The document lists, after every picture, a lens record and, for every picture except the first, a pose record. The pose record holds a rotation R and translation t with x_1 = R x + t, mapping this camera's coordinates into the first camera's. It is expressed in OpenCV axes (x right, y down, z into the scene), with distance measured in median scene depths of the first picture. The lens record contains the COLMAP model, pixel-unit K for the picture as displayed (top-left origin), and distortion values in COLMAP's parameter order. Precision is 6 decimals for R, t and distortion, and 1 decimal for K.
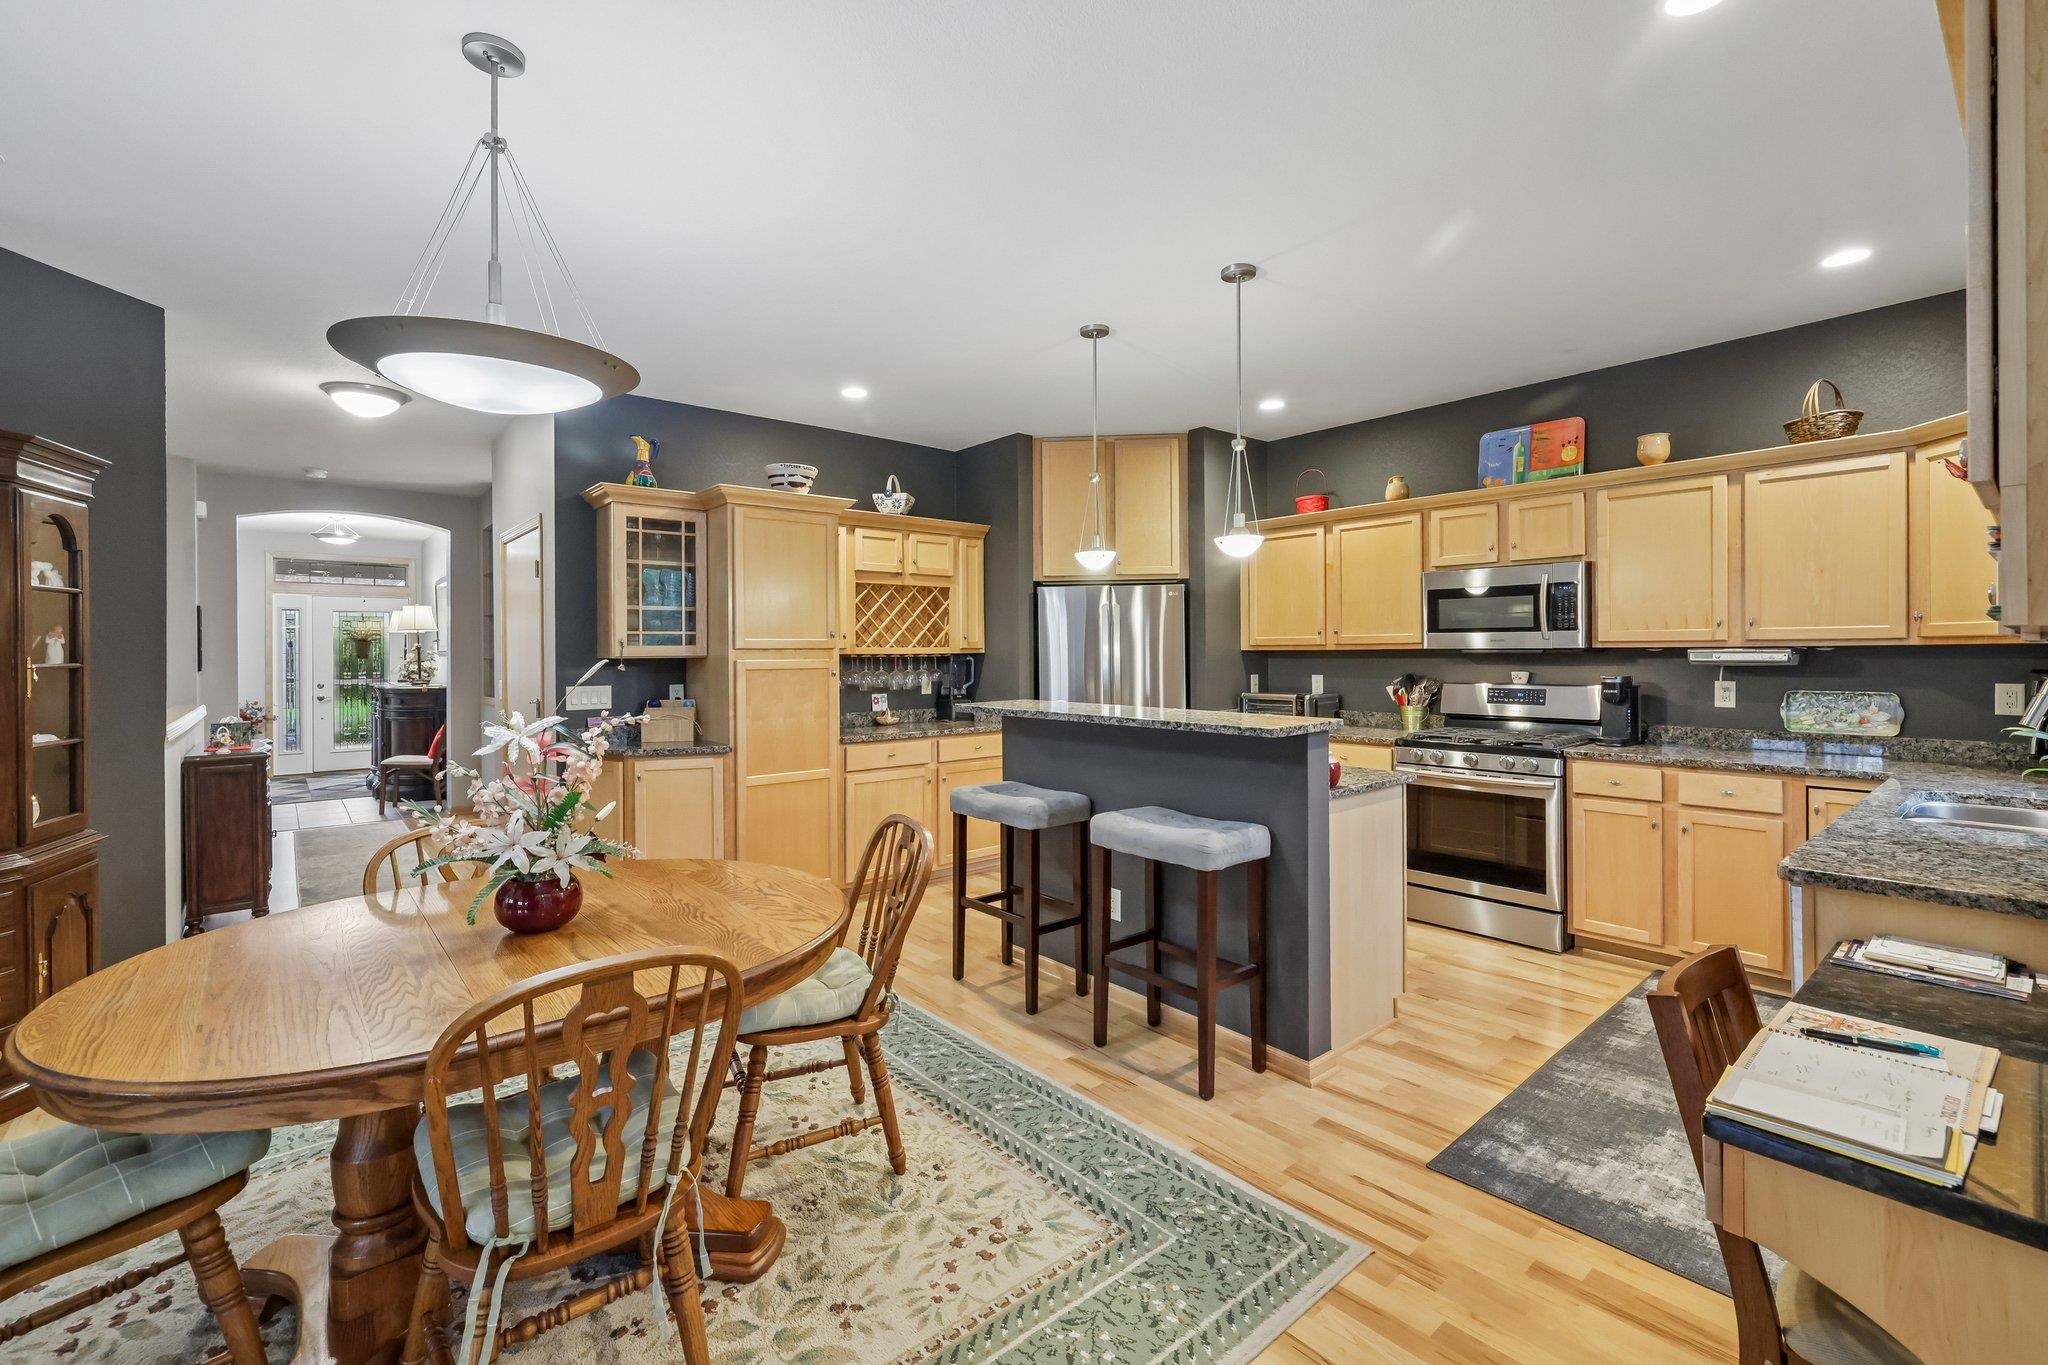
lens RADIAL K [[869.4, 0, 1023.2], [0, 869.4, 655.6], [0, 0, 1]] dist [0.007776, -0.000055]
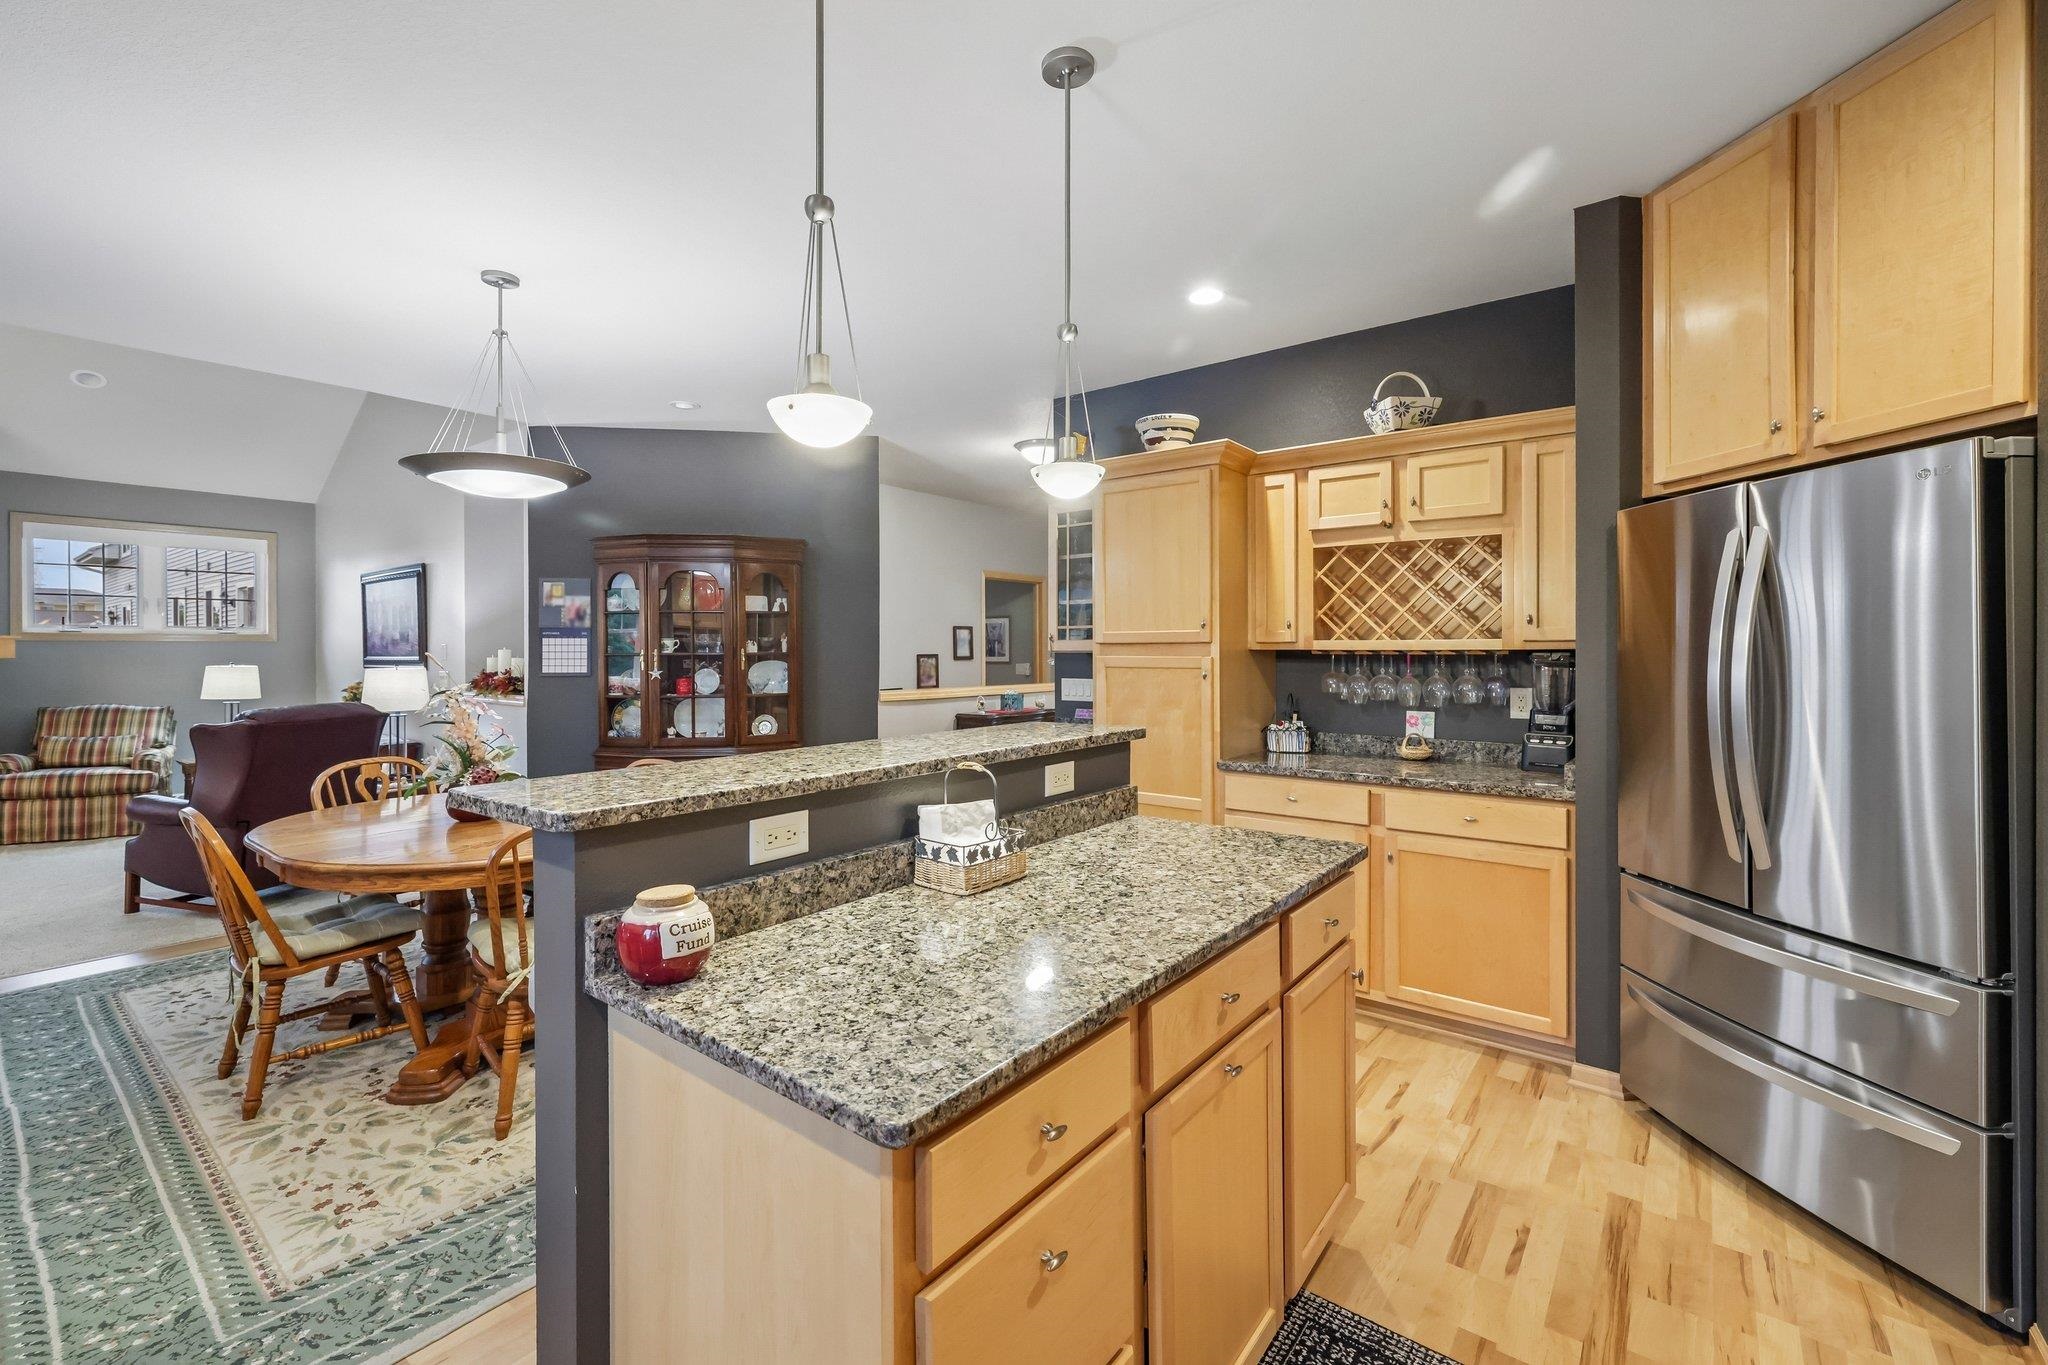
lens RADIAL K [[869.4, 0, 1005.0], [0, 869.4, 654.6], [0, 0, 1]] dist [0.007776, -0.000055]
pose [[0.193371, 0.011409, -0.981059, 0.524819], [-0.004944, 0.999931, 0.010654, -0.004902], [0.981113, 0.002790, 0.193414, 0.720593]]
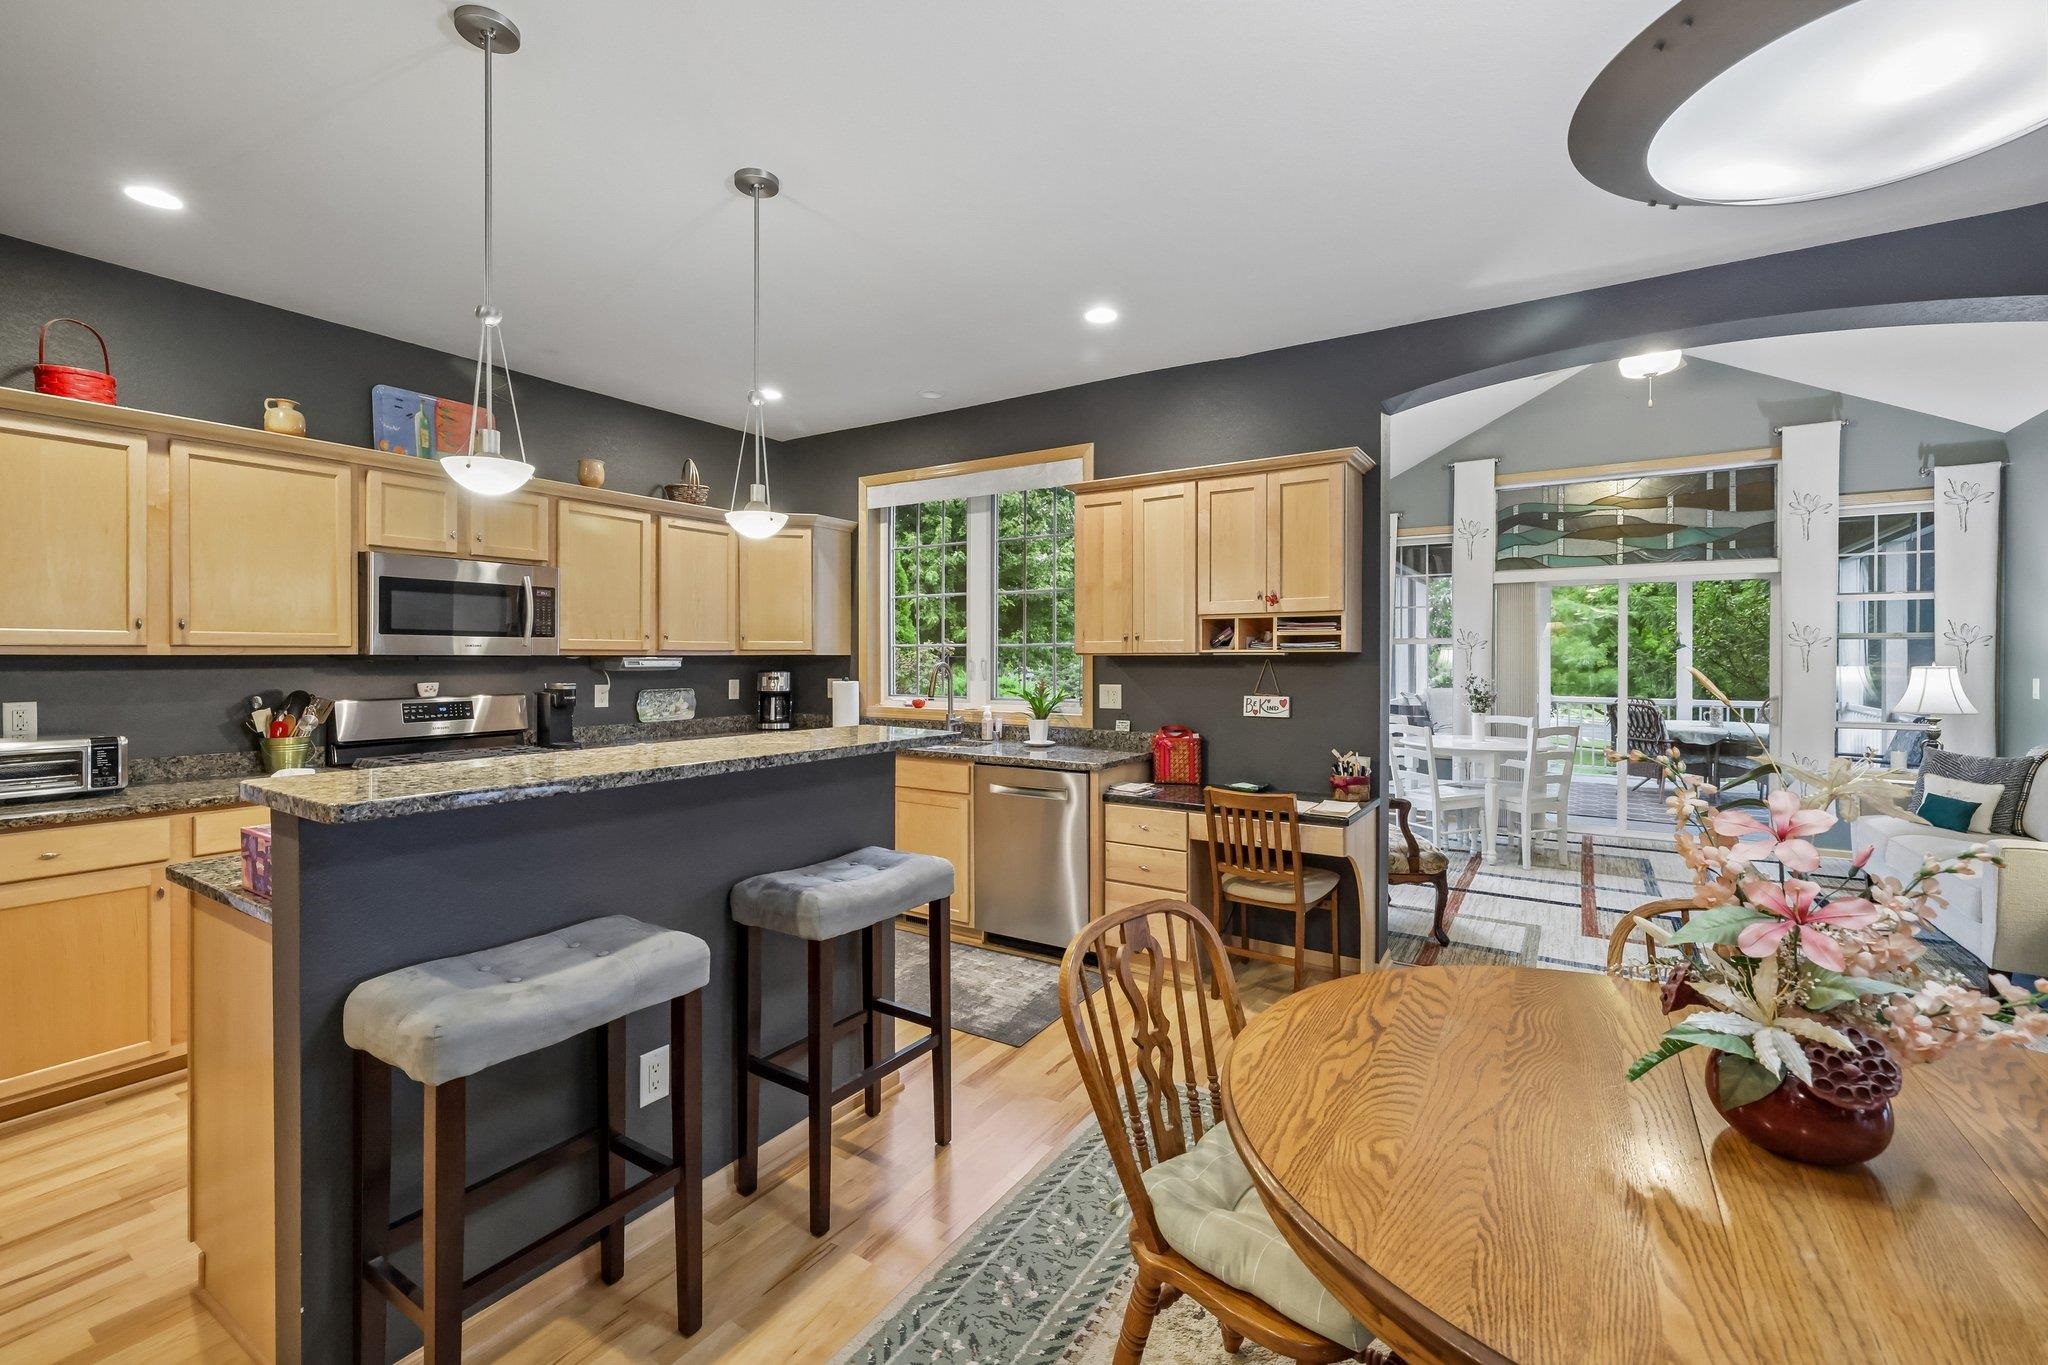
lens RADIAL K [[869.4, 0, 1008.1], [0, 869.4, 660.0], [0, 0, 1]] dist [0.007776, -0.000055]
pose [[-0.273991, 0.002277, 0.961729, -0.412068], [0.005348, 0.999985, -0.000844, 0.000219], [-0.961717, 0.004912, -0.274000, 0.706639]]
